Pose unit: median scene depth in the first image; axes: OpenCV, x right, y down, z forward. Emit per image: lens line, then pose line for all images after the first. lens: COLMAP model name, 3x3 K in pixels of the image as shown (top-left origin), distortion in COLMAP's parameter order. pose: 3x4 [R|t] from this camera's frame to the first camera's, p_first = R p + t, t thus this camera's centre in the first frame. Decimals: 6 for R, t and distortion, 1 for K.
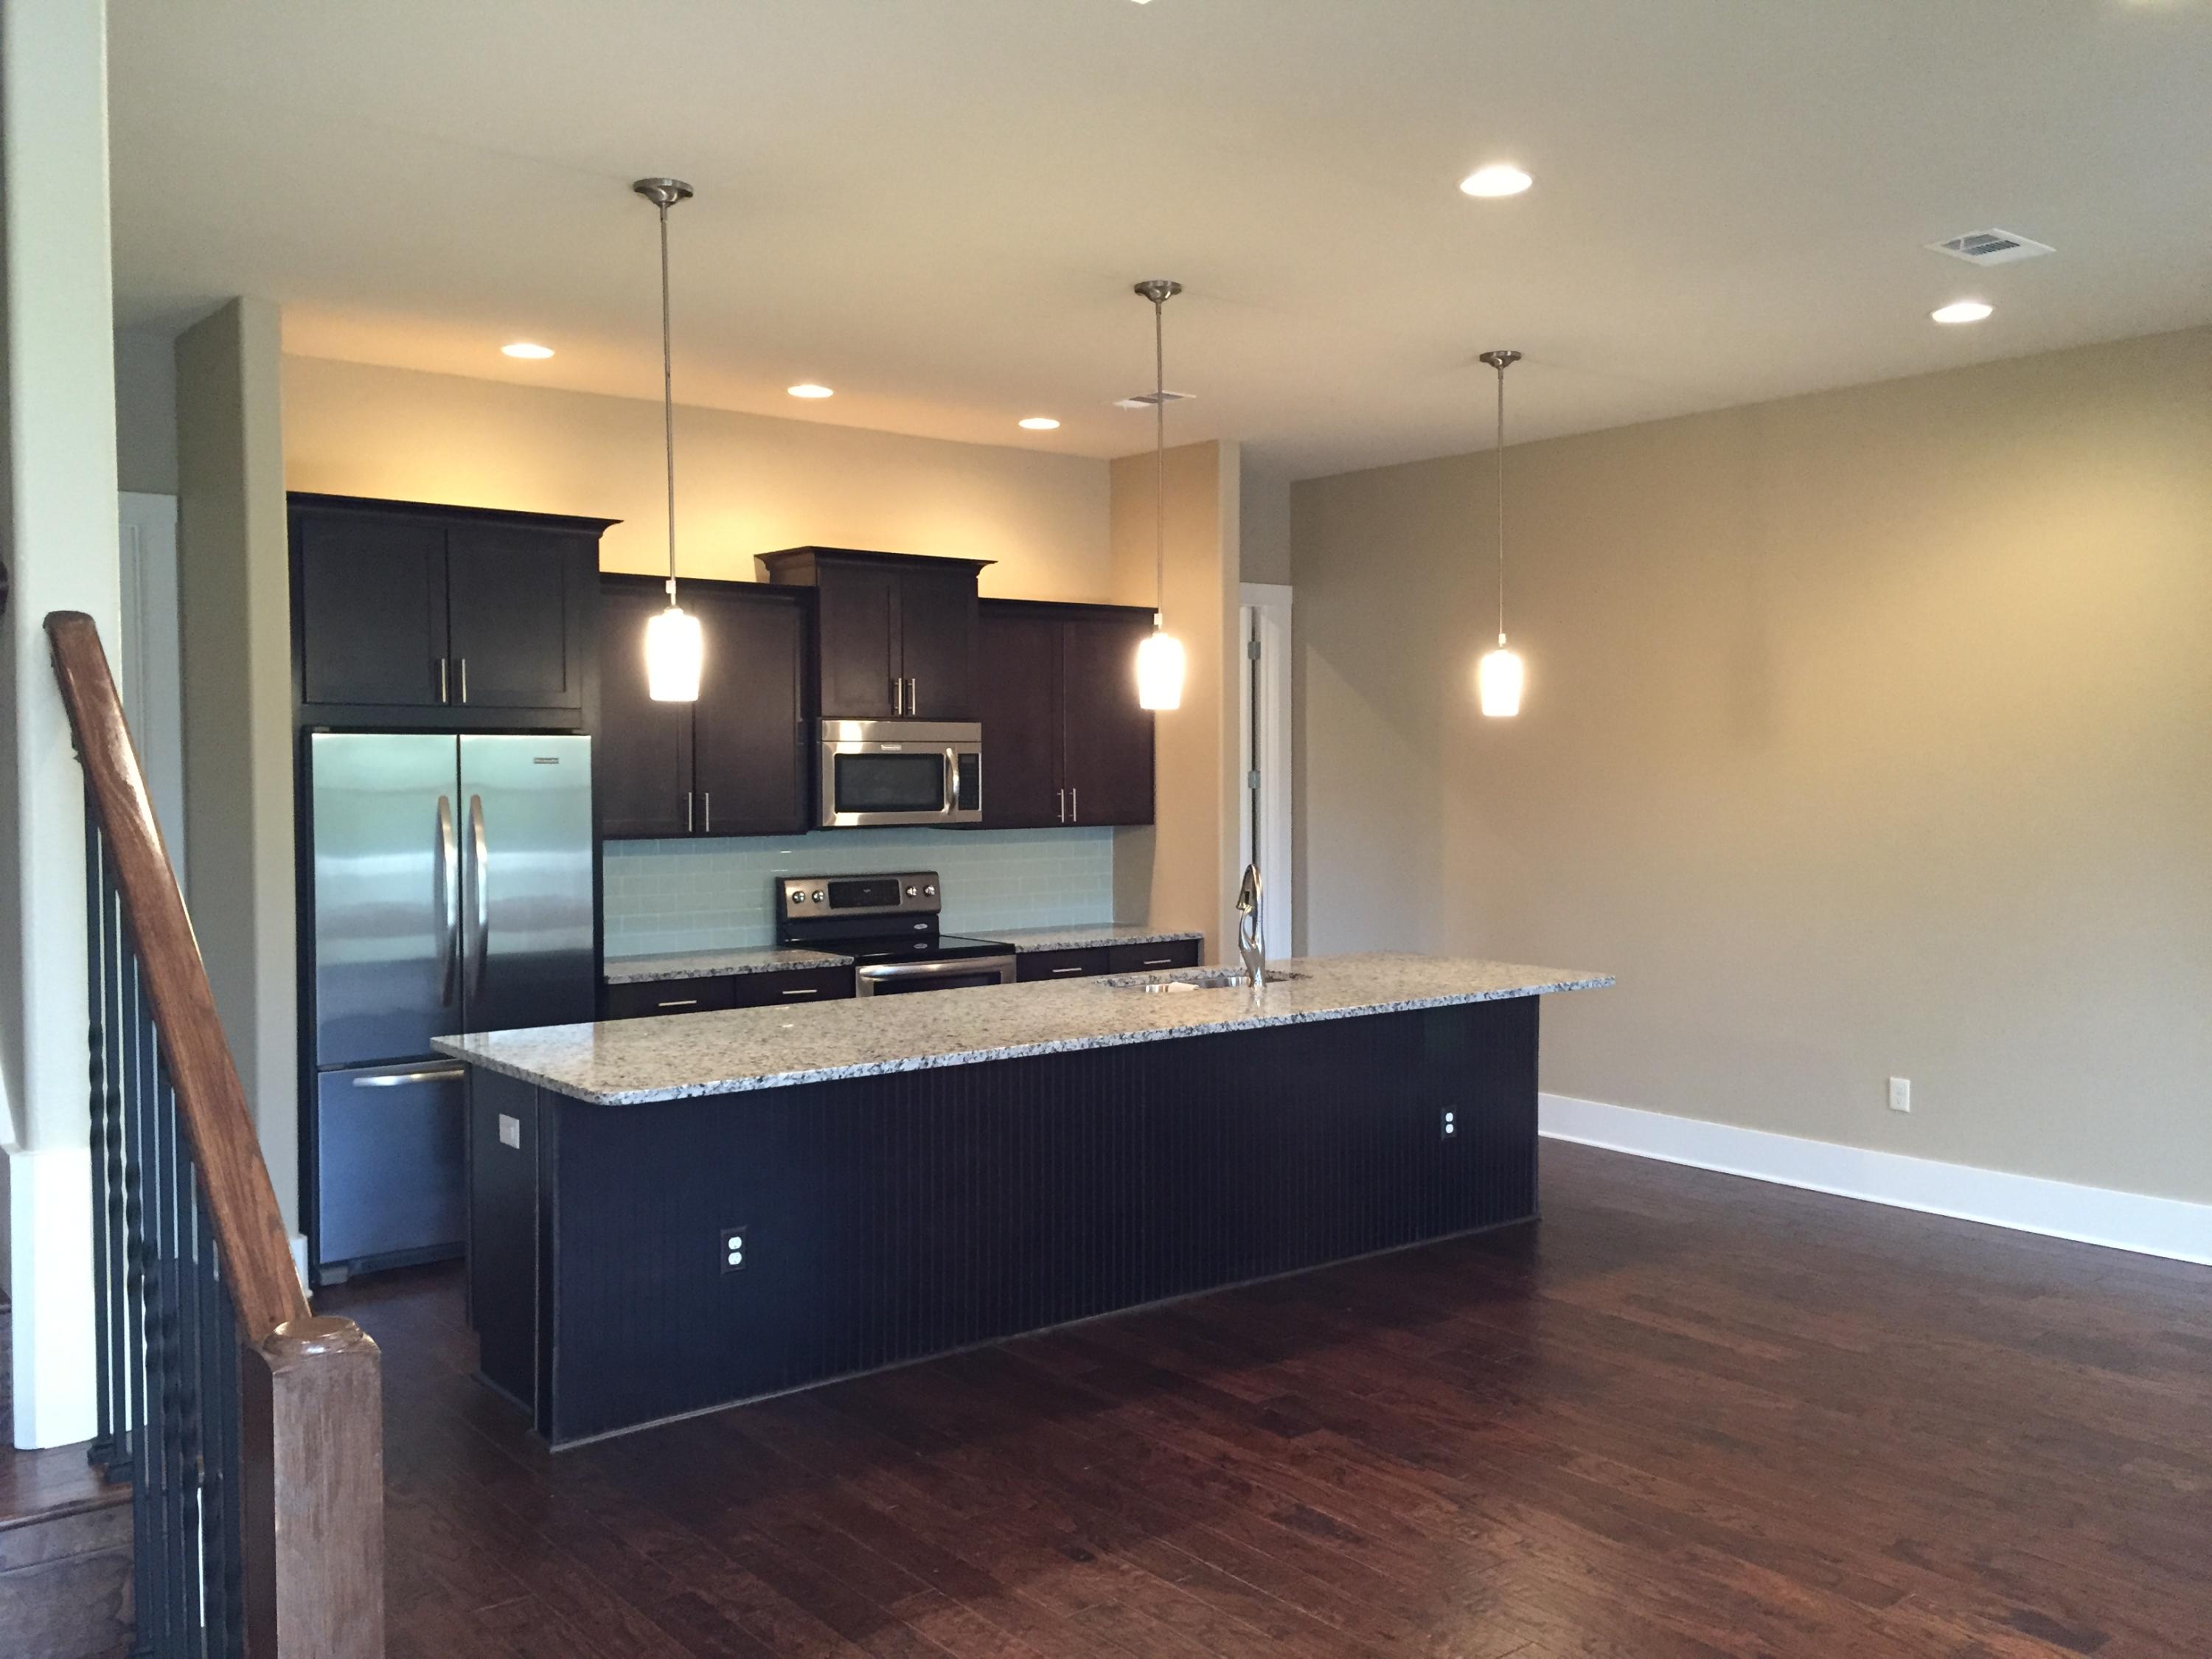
lens RADIAL K [[1921.1, 0, 1106.0], [0, 1921.1, 829.5], [0, 0, 1]] dist [0.109542, -0.158818]
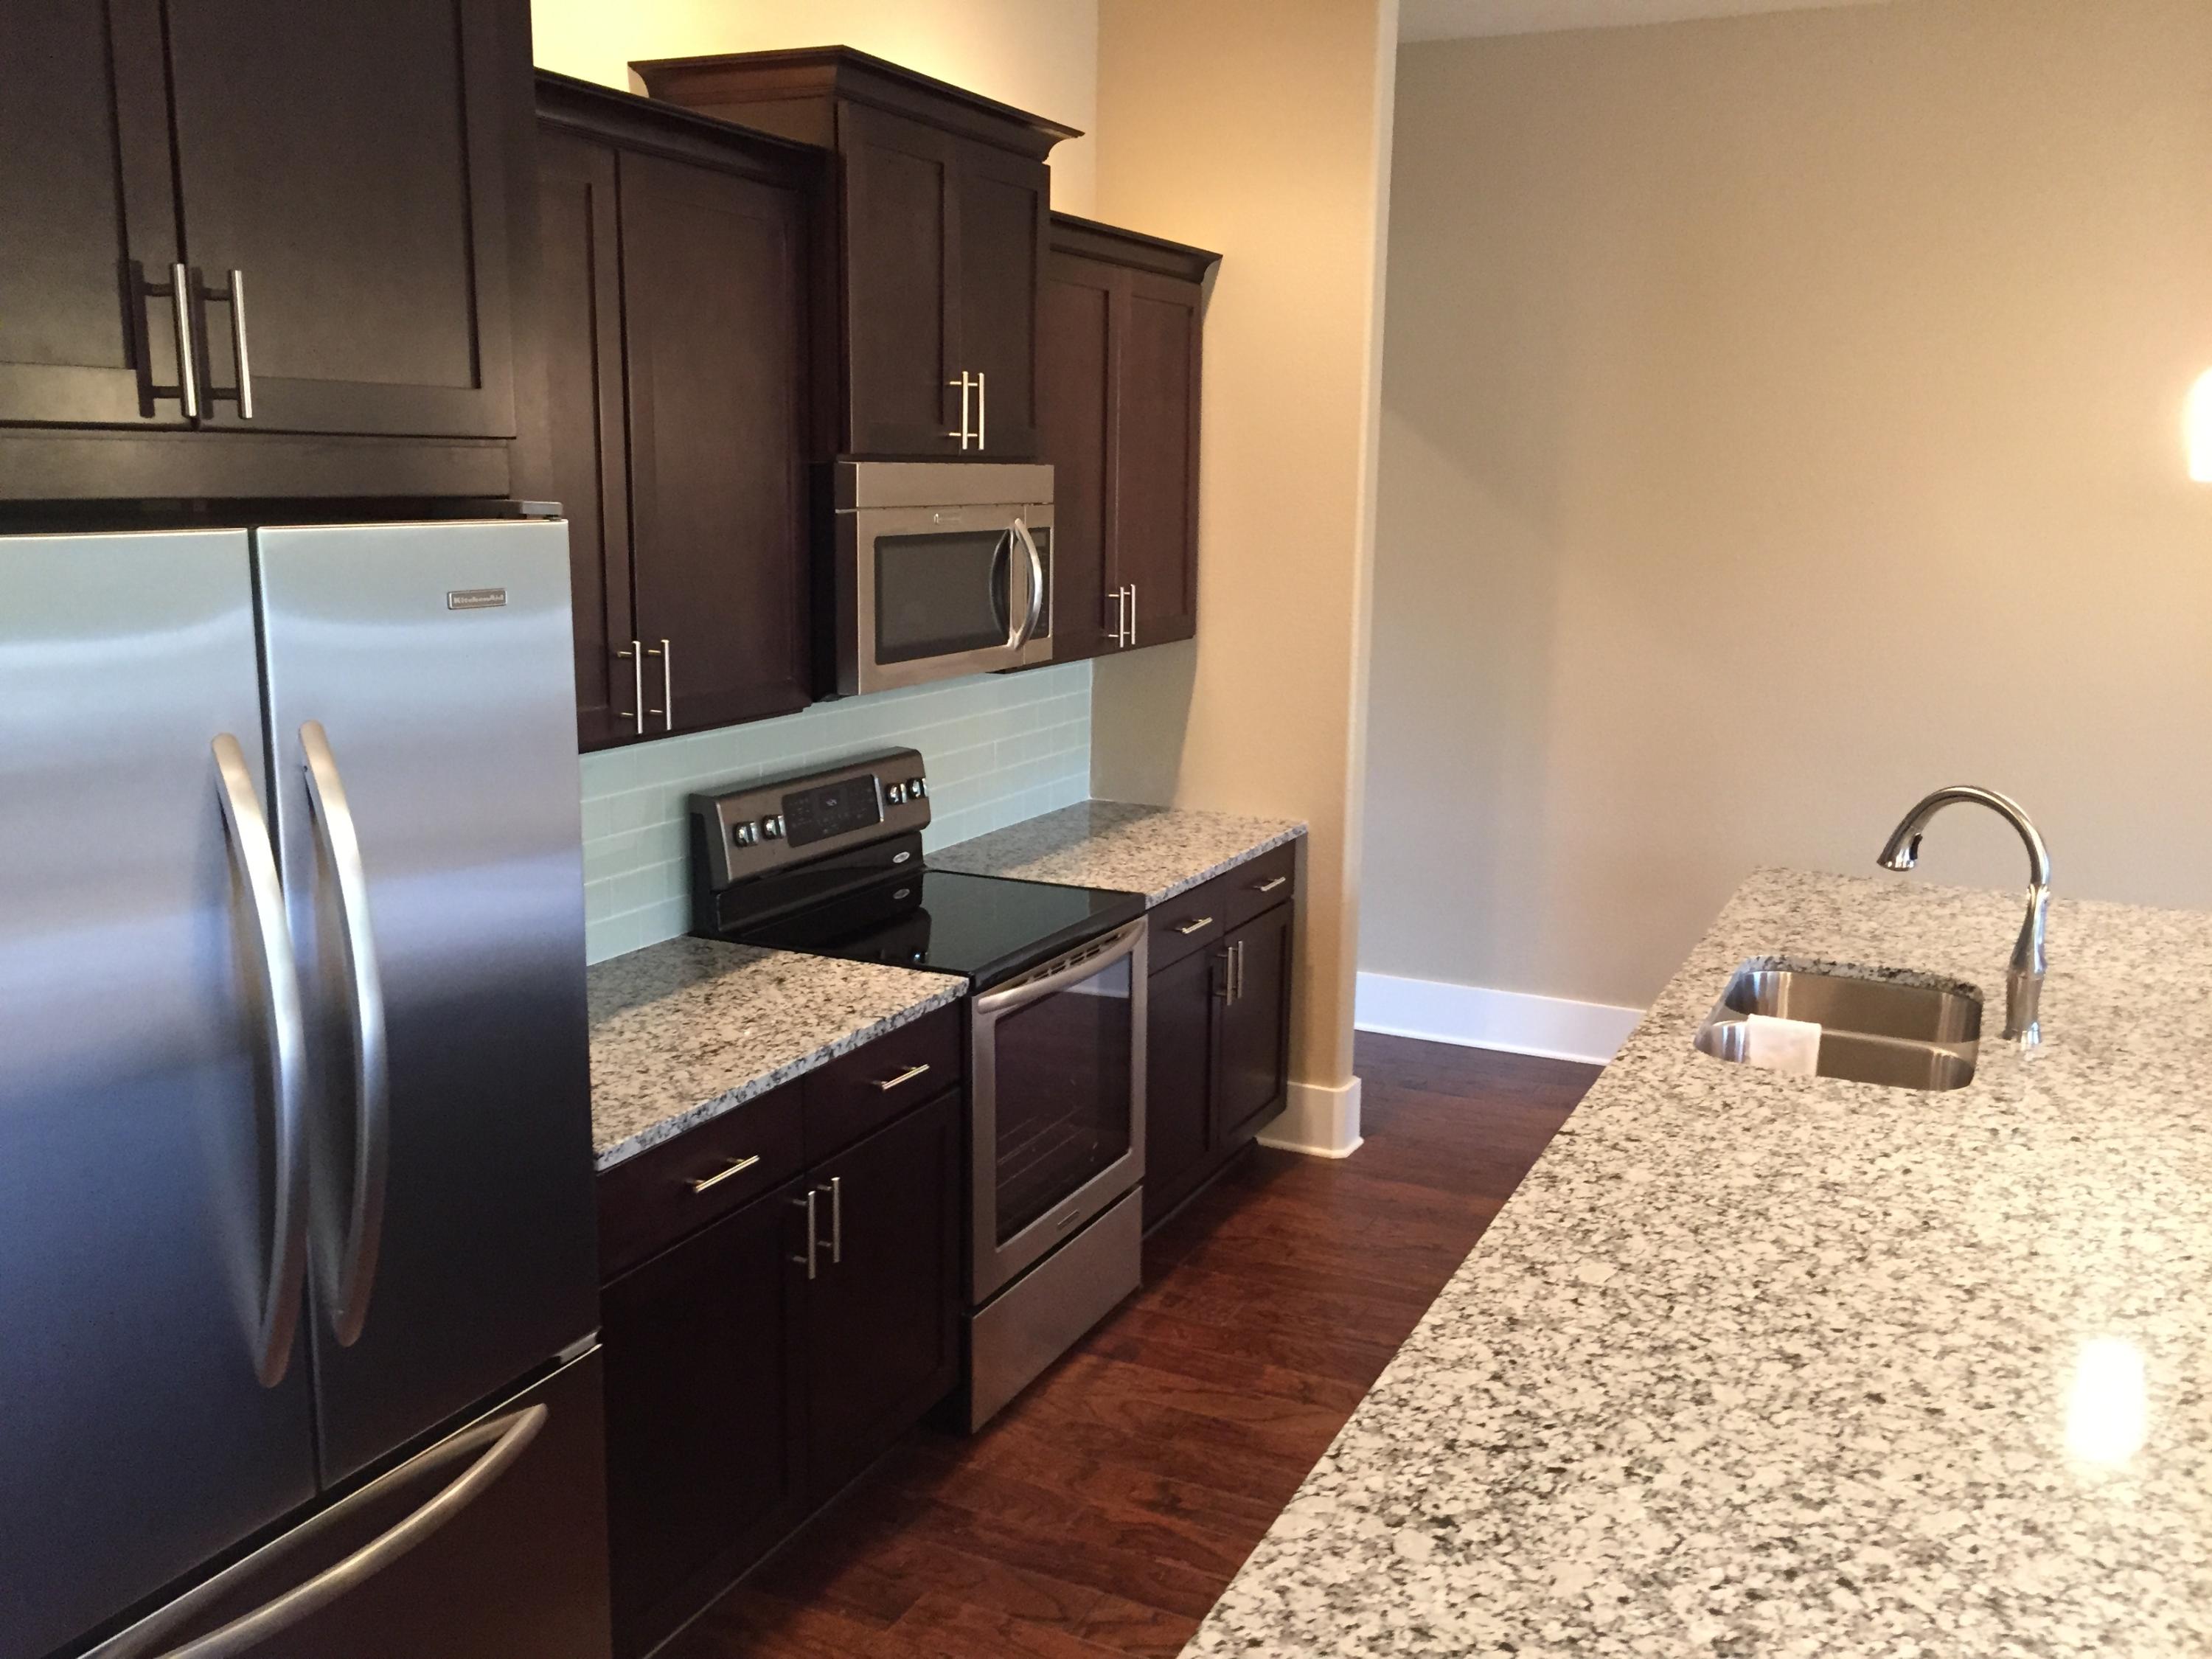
lens RADIAL K [[1921.1, 0, 1106.0], [0, 1921.1, 829.5], [0, 0, 1]] dist [0.109542, -0.158818]
pose [[0.905164, -0.063143, 0.420346, -0.276172], [-0.002496, 0.988098, 0.153803, -0.039240], [-0.425054, -0.140266, 0.894234, 0.532835]]
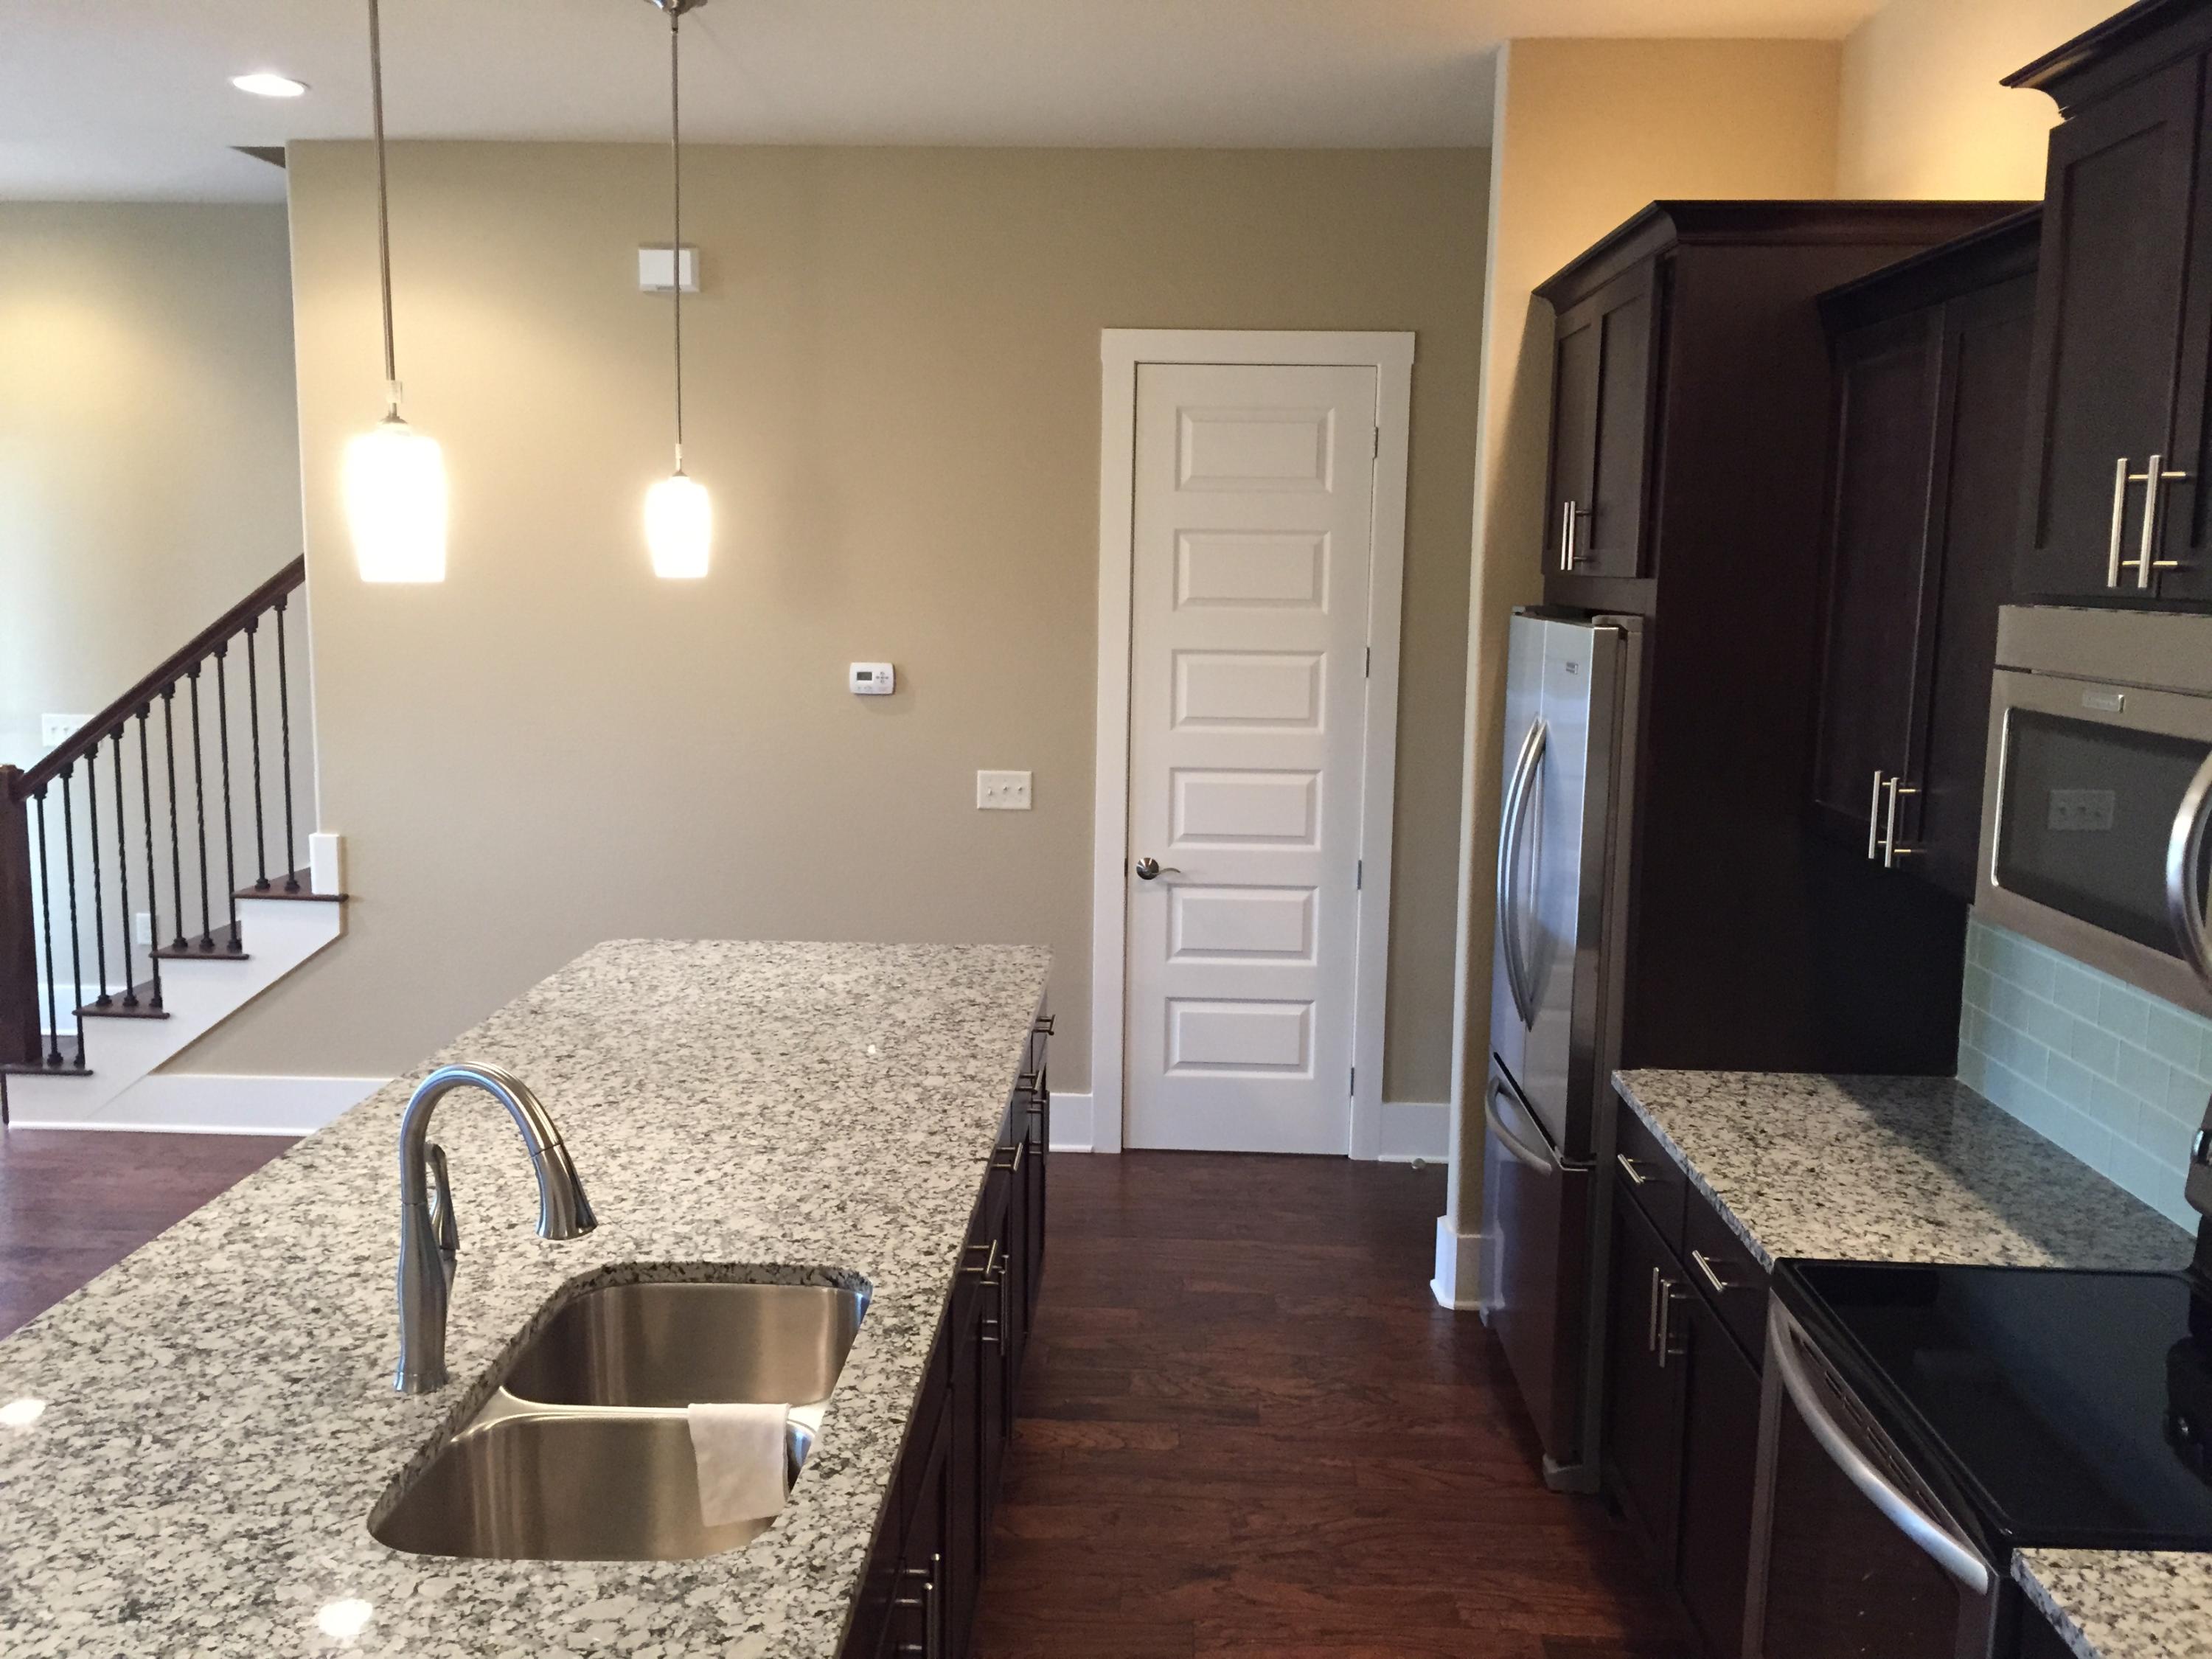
lens RADIAL K [[1921.1, 0, 1106.0], [0, 1921.1, 829.5], [0, 0, 1]] dist [0.109542, -0.158818]
pose [[-0.663403, 0.096979, -0.741951, 0.184180], [-0.040449, 0.985468, 0.164976, -0.063501], [0.747168, 0.139457, -0.649839, 1.038209]]
